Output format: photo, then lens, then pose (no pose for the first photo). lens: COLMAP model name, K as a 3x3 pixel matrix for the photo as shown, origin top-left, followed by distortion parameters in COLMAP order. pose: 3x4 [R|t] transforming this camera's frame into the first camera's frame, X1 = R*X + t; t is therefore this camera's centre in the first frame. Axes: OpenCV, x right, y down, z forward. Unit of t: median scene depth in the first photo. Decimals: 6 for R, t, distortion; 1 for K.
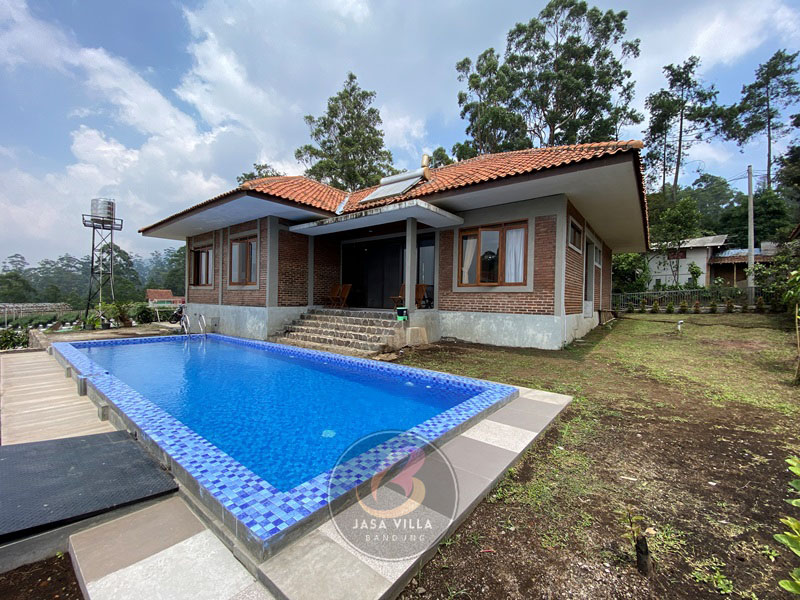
lens RADIAL K [[326.7, 0, 400.0], [0, 326.7, 300.0], [0, 0, 1]] dist [-0.000108, -0.000425]
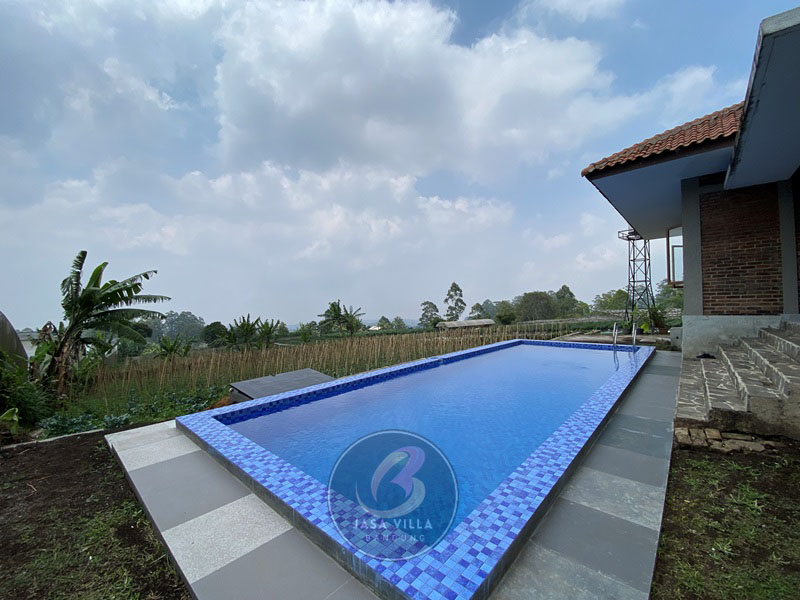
lens RADIAL K [[326.7, 0, 400.0], [0, 326.7, 300.0], [0, 0, 1]] dist [-0.000108, -0.000425]
pose [[-0.071478, -0.031860, -0.996933, 0.907481], [0.024035, 0.999144, -0.033654, -0.006828], [0.997153, -0.026367, -0.070651, 1.357513]]
